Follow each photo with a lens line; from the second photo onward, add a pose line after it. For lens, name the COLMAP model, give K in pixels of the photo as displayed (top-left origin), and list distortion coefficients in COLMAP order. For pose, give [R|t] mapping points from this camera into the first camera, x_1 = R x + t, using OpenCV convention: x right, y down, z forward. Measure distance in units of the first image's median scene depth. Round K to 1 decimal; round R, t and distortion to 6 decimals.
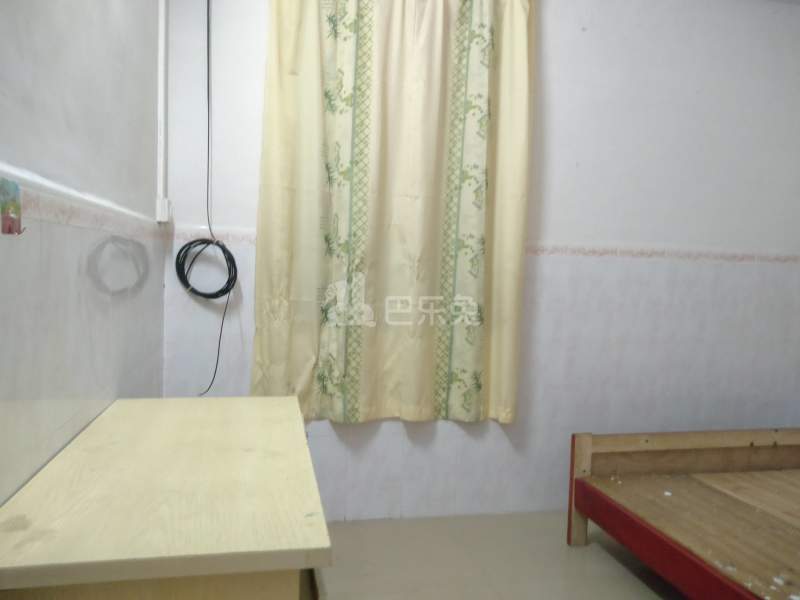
lens RADIAL K [[598.5, 0, 400.0], [0, 598.5, 300.0], [0, 0, 1]] dist [0.005146, -0.080608]
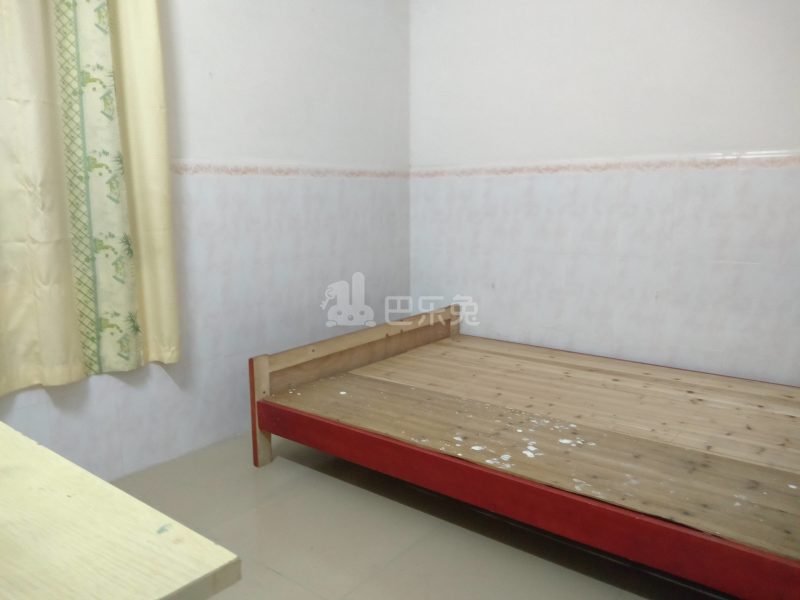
lens RADIAL K [[598.5, 0, 400.0], [0, 598.5, 300.0], [0, 0, 1]] dist [0.005146, -0.080608]
pose [[0.744720, -0.150484, 0.650190, -0.141533], [0.060481, 0.985456, 0.158805, -0.012164], [-0.664631, -0.078941, 0.742990, 0.099716]]
